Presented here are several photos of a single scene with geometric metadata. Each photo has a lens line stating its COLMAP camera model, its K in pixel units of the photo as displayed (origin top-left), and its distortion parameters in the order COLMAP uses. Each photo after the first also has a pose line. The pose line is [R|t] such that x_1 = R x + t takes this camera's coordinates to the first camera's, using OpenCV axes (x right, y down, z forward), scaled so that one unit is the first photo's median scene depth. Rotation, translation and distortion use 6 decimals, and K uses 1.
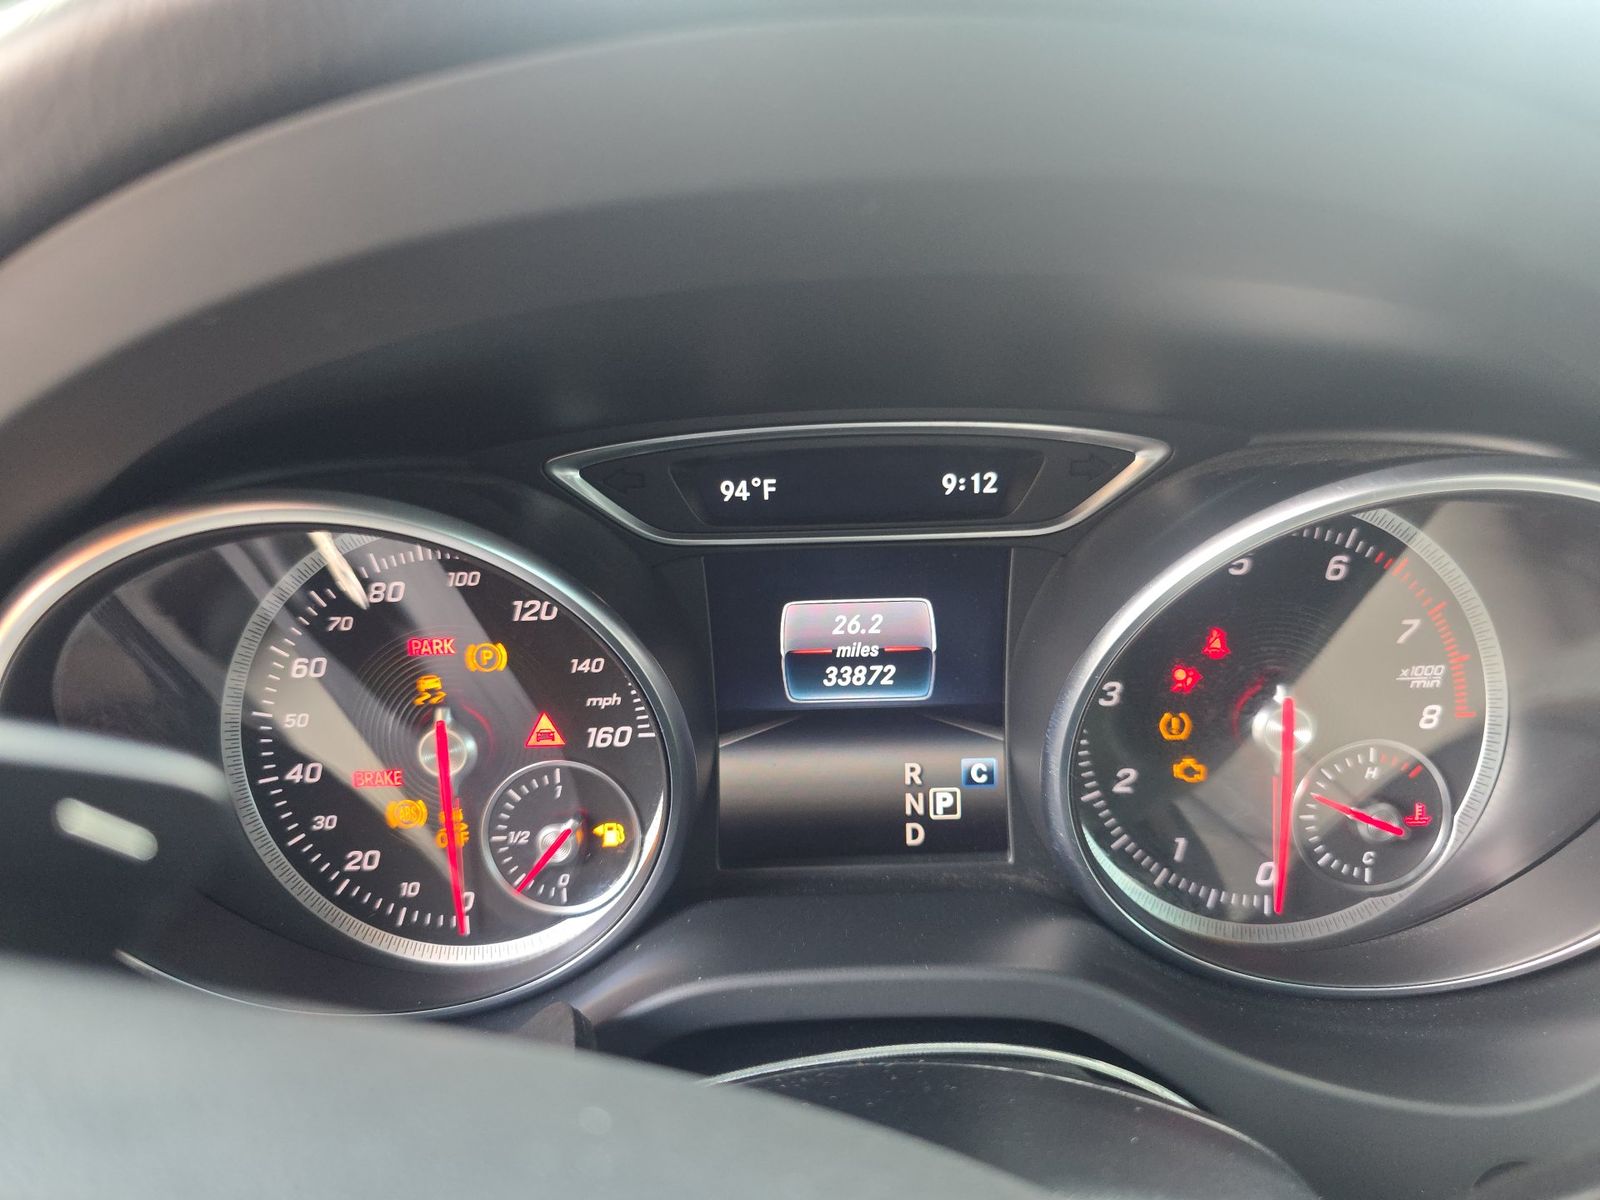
lens RADIAL K [[1067.6, 0, 799.5], [0, 1067.6, 596.1], [0, 0, 1]] dist [0.006012, 0.002937]
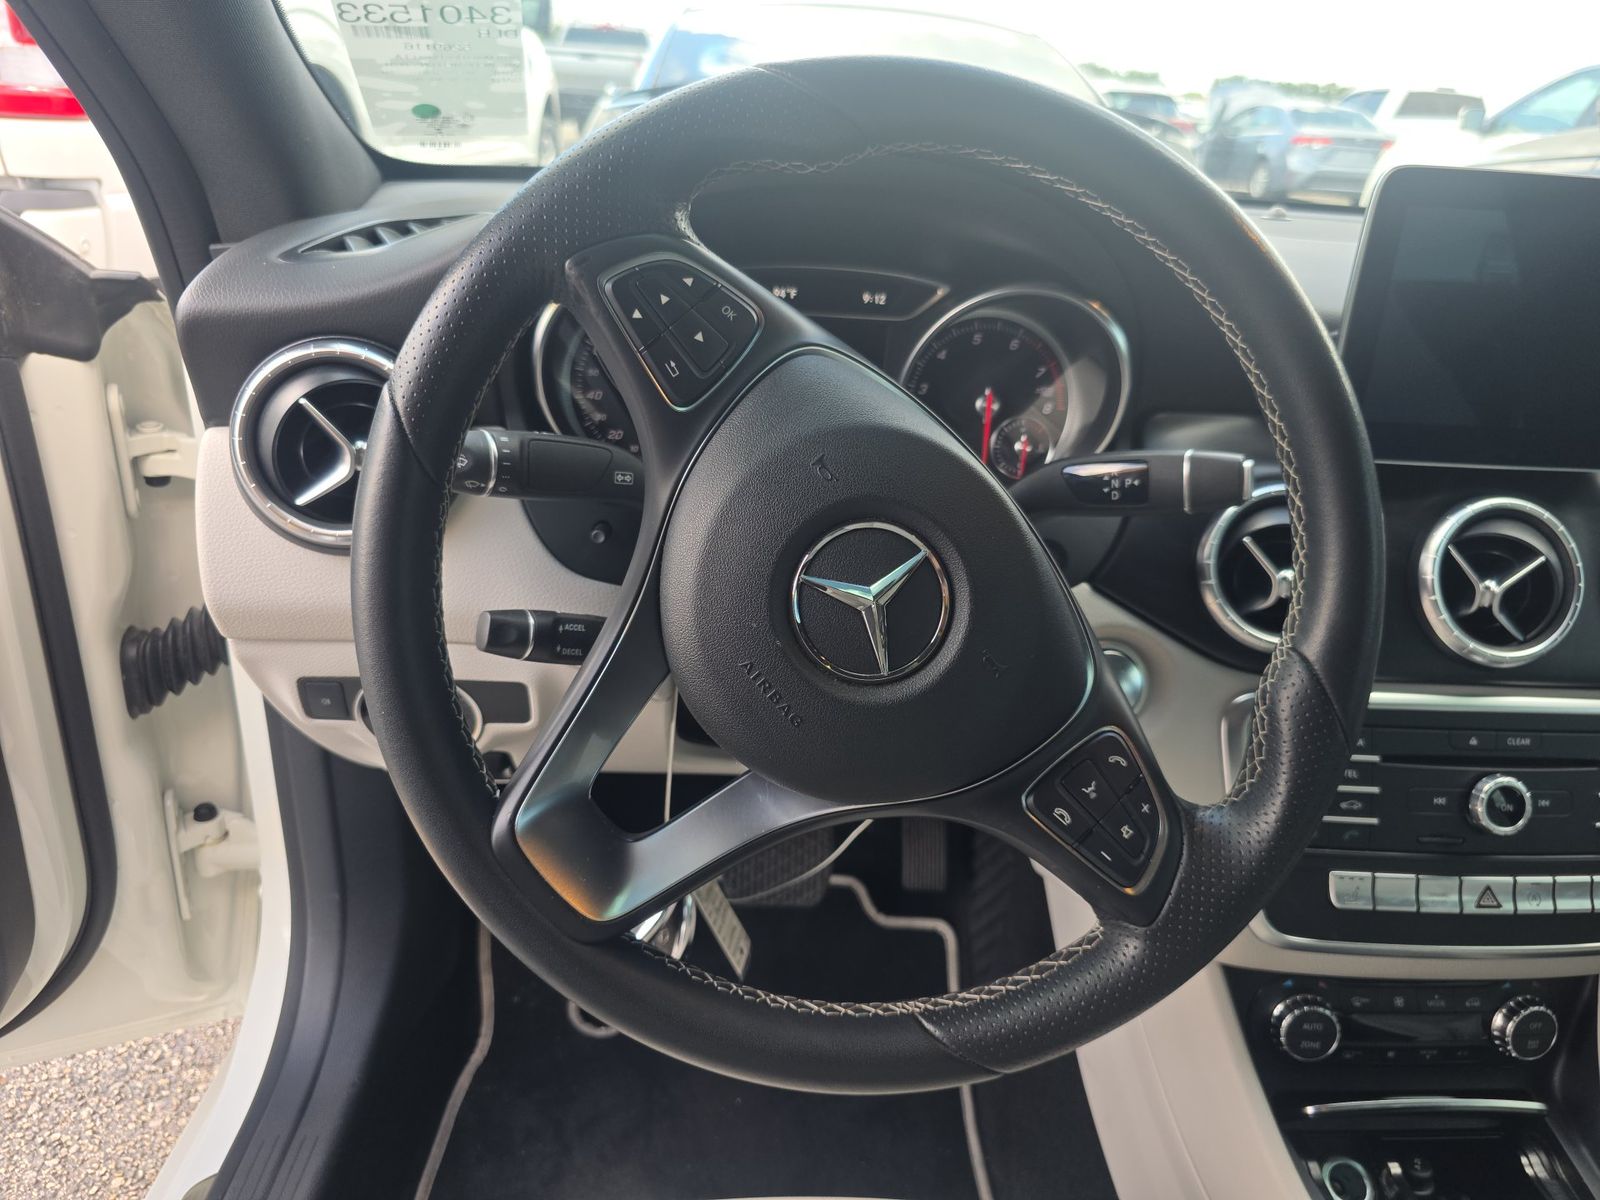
lens RADIAL K [[1067.6, 0, 795.6], [0, 1067.6, 601.7], [0, 0, 1]] dist [0.006012, 0.002937]
pose [[0.989852, 0.036790, 0.137259, -0.322751], [-0.057908, 0.986498, 0.153197, 0.210523], [-0.129770, -0.159591, 0.978617, -1.443822]]
